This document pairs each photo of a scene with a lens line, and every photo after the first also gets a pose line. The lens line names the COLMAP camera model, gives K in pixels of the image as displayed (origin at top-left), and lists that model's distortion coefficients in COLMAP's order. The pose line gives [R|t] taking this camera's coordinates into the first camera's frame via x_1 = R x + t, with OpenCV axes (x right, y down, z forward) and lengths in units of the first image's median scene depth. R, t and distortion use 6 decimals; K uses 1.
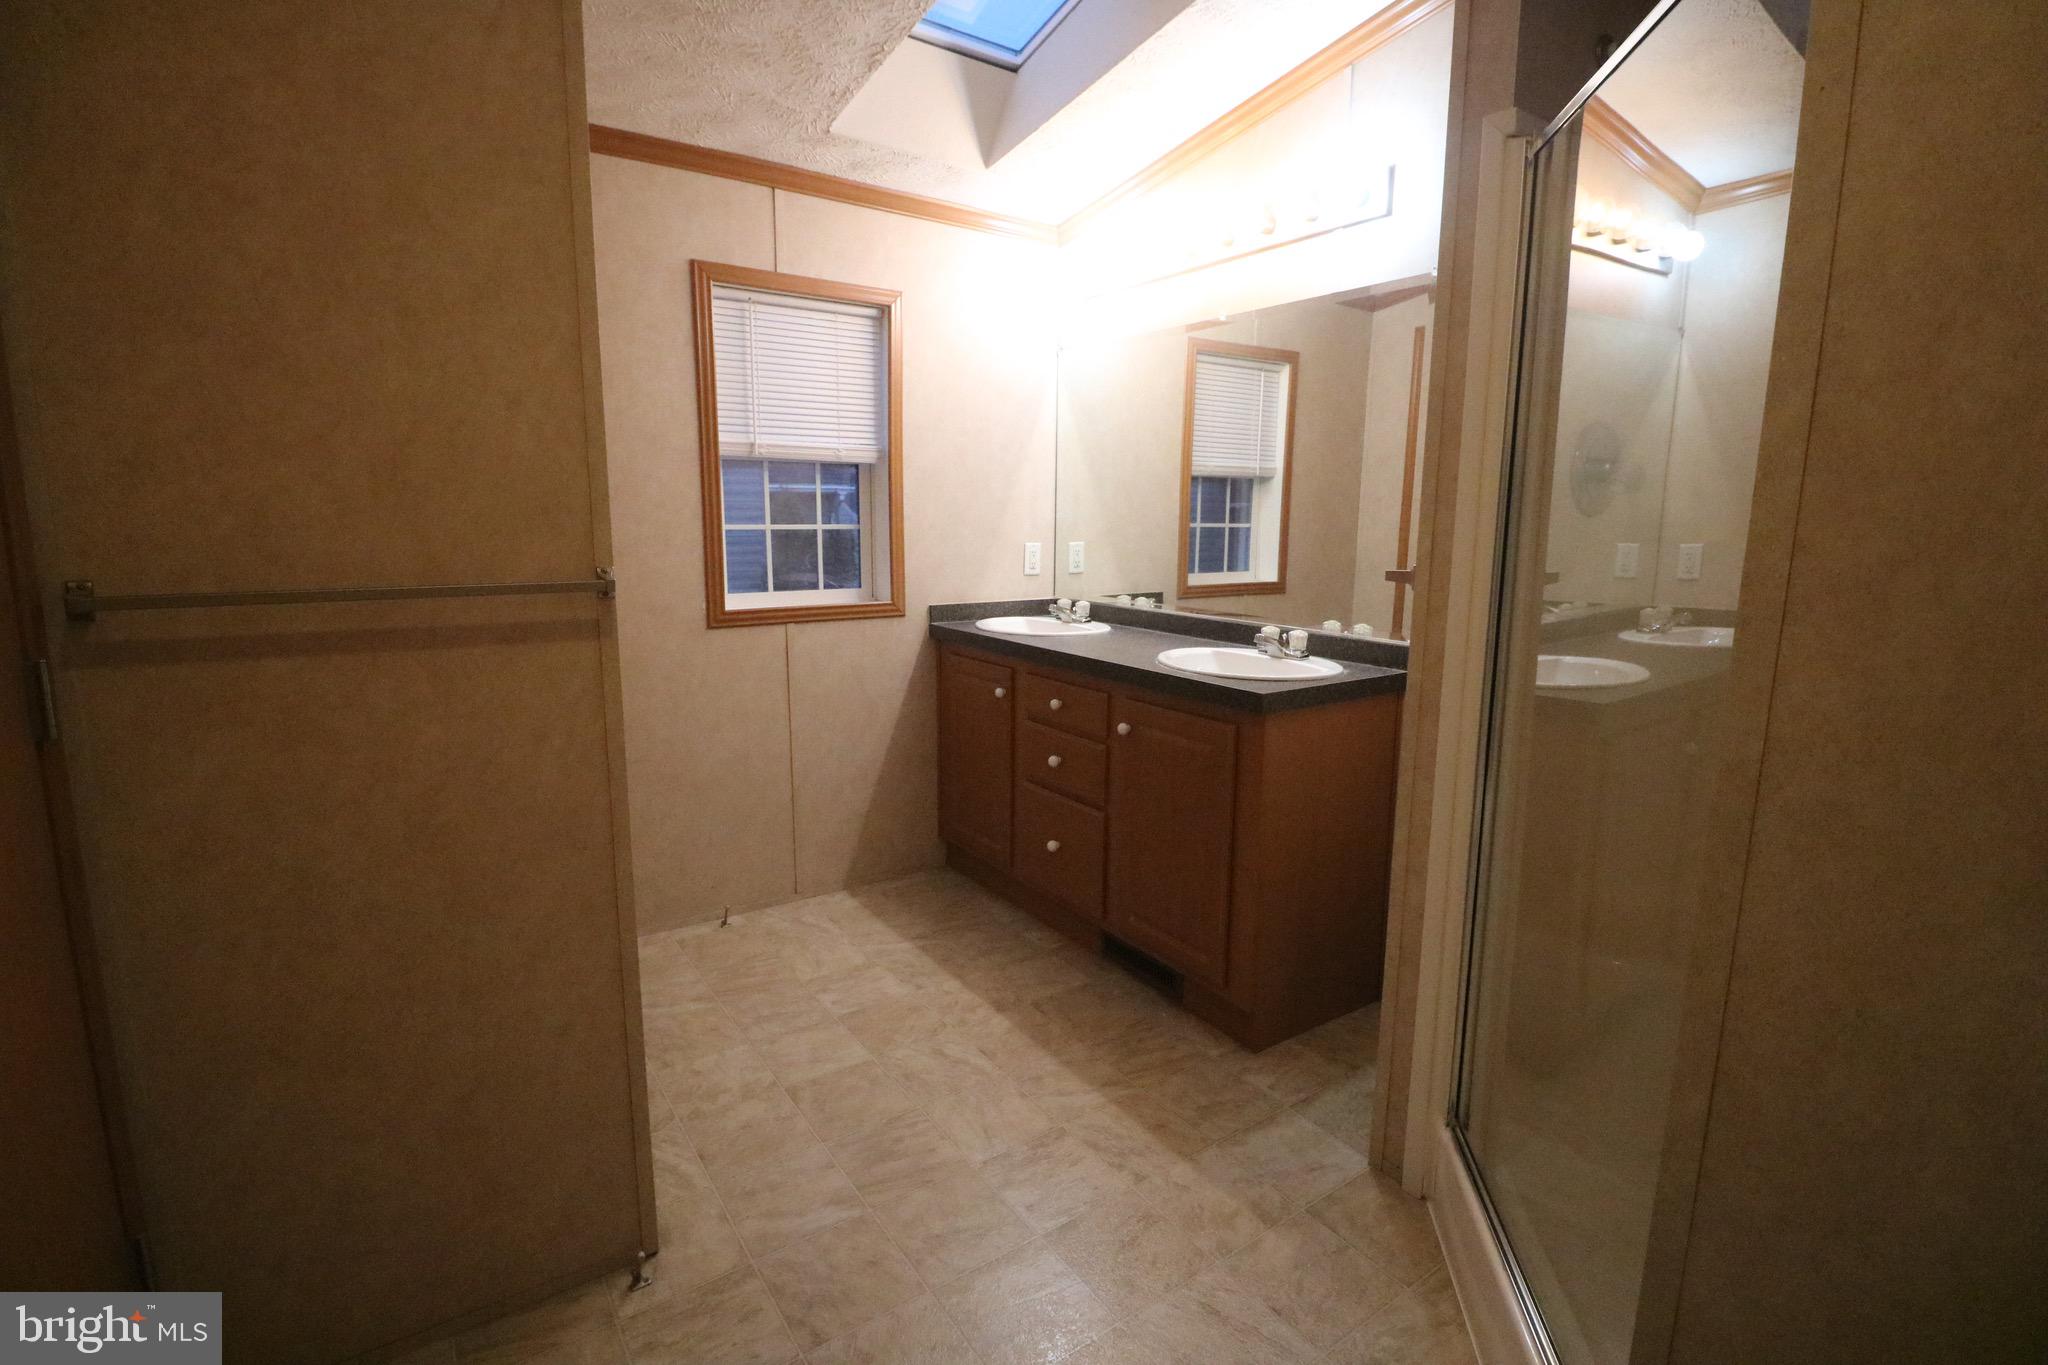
lens RADIAL K [[961.7, 0, 1030.3], [0, 961.7, 678.9], [0, 0, 1]] dist [0.000288, -0.013336]
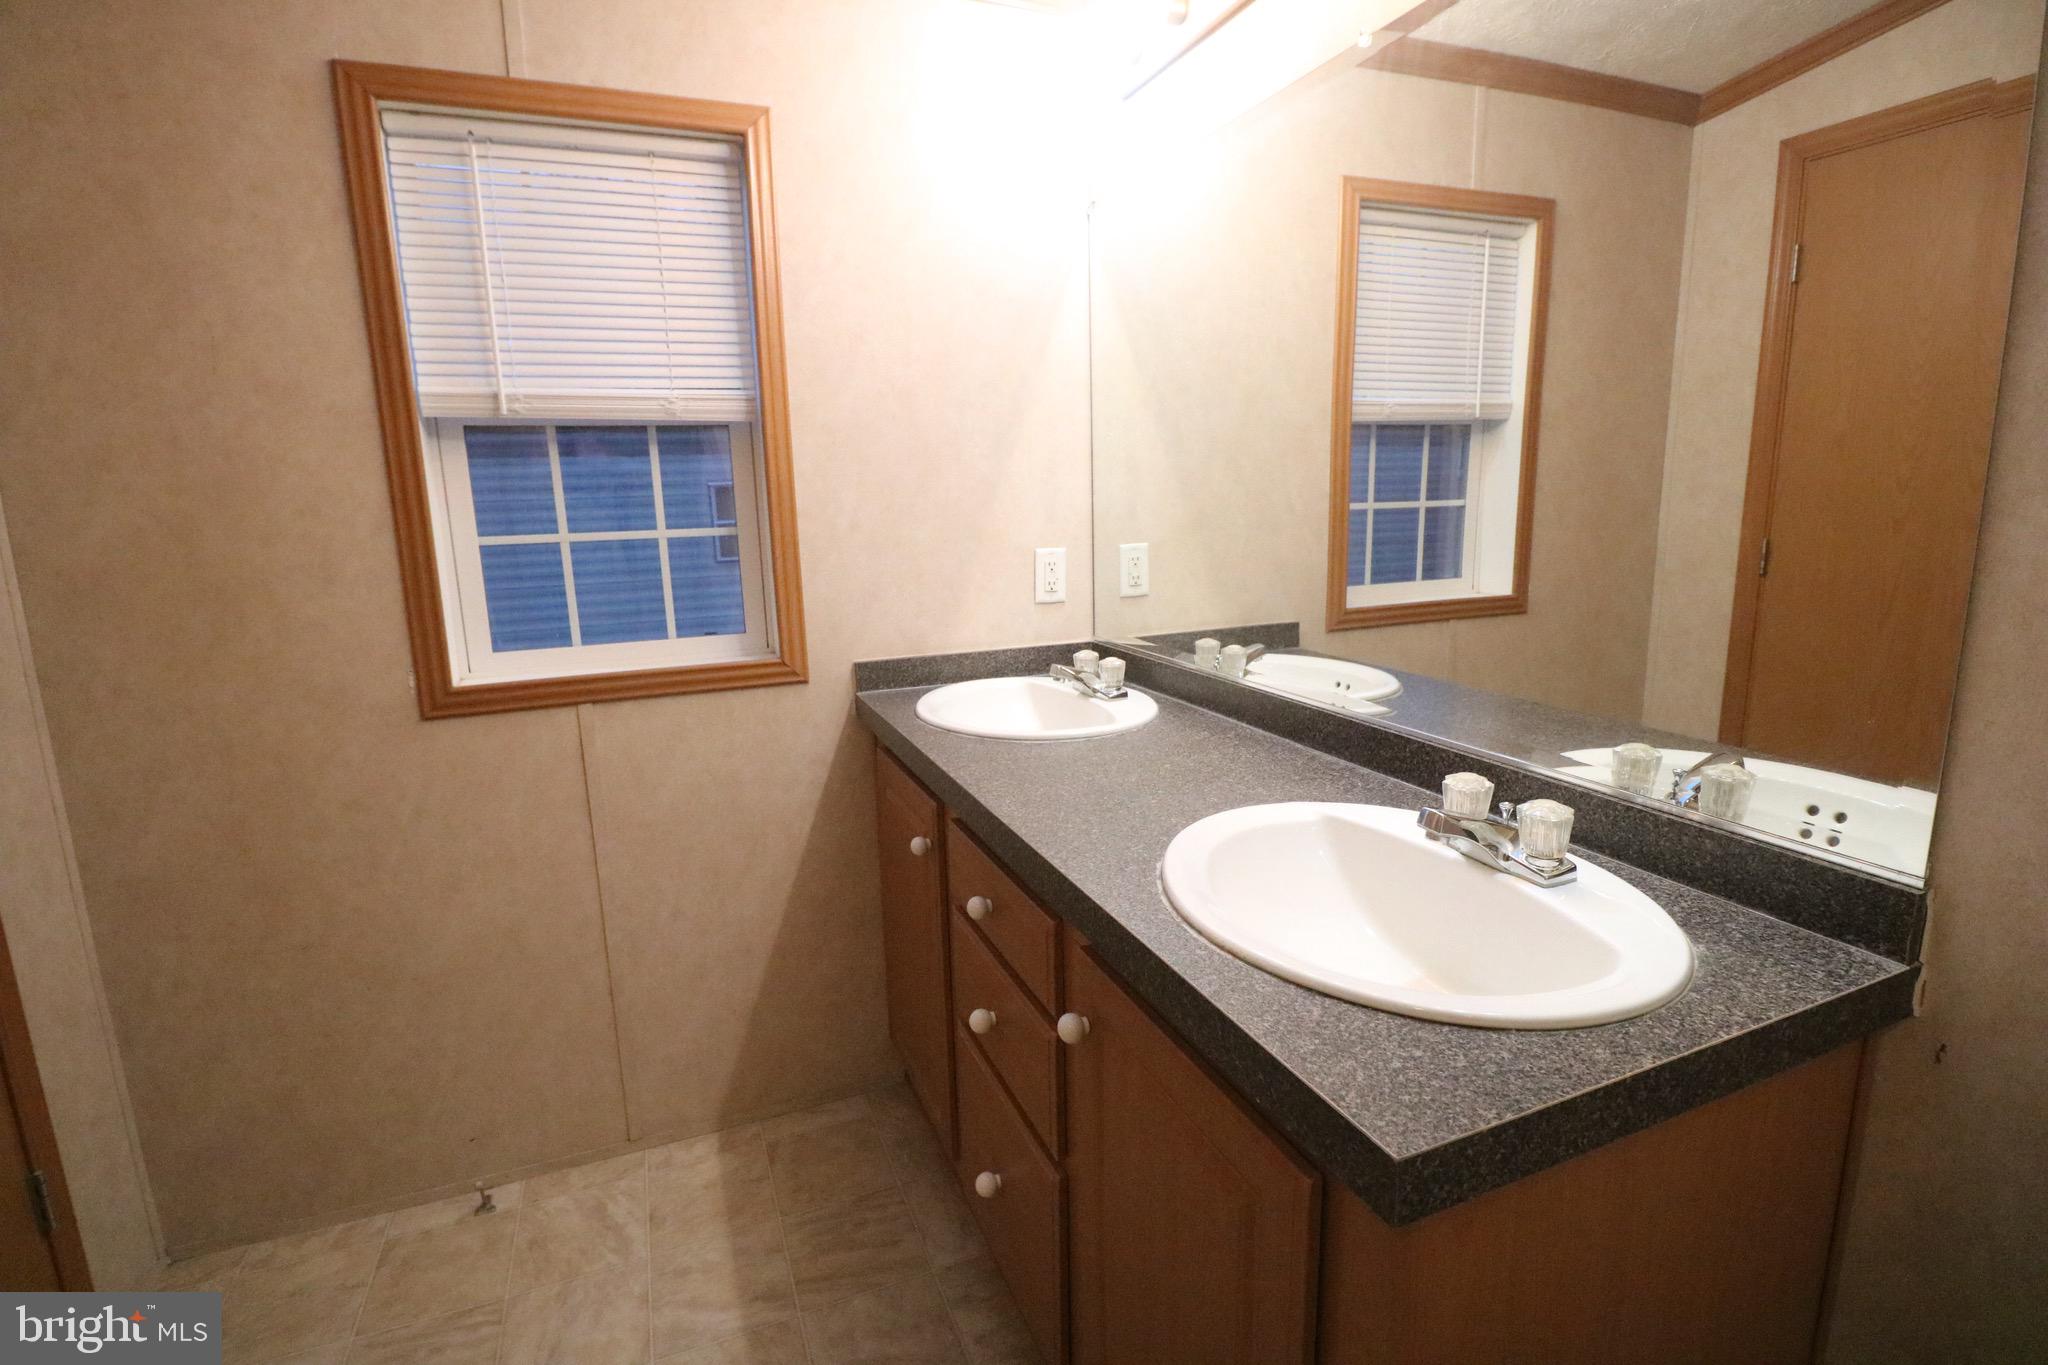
lens RADIAL K [[955.6, 0, 1020.9], [0, 955.6, 673.3], [0, 0, 1]] dist [-0.001937, -0.012558]
pose [[0.972485, 0.008495, -0.232811, 0.128826], [-0.004817, 0.999855, 0.016361, -0.079770], [0.232917, -0.014789, 0.972384, 0.459888]]
